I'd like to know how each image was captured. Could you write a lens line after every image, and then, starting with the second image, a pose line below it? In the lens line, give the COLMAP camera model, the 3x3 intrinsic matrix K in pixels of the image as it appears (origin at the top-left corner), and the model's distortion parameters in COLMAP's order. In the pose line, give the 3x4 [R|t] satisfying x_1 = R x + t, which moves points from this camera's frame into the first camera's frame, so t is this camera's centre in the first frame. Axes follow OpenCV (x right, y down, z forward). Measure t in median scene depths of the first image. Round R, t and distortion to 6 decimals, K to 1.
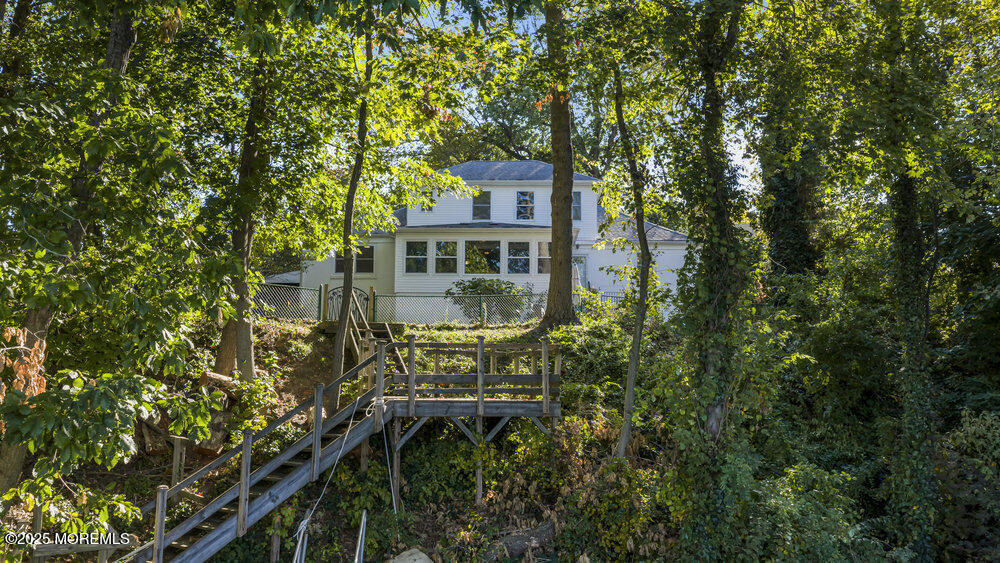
lens RADIAL K [[840.2, 0, 500.0], [0, 840.2, 280.4], [0, 0, 1]] dist [0.005979, -0.000993]
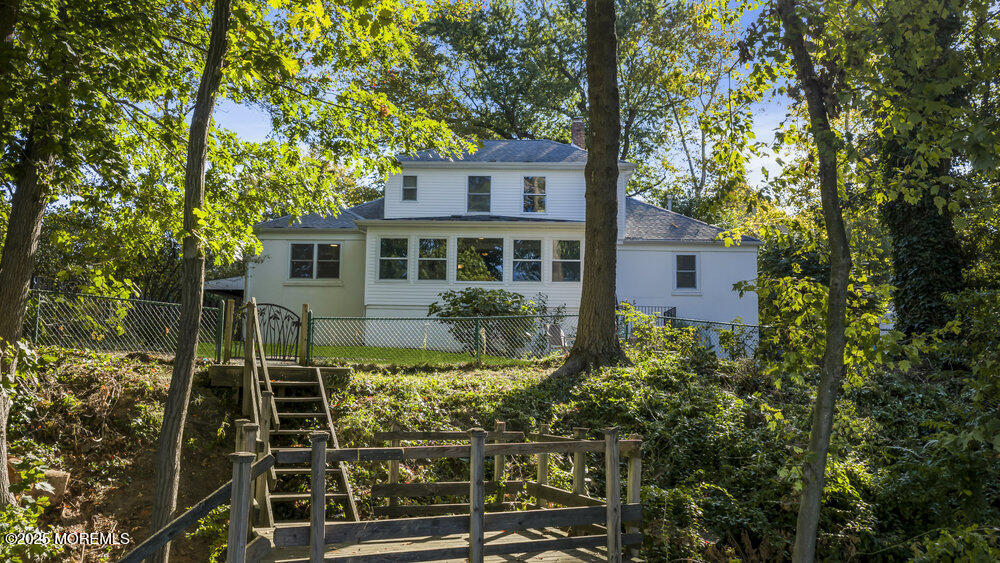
lens RADIAL K [[840.2, 0, 500.0], [0, 840.2, 281.3], [0, 0, 1]] dist [0.005979, -0.000993]
pose [[0.999961, 0.007694, 0.004374, -0.005885], [-0.007685, 0.999968, -0.002205, -0.006287], [-0.004391, 0.002171, 0.999988, 0.242779]]
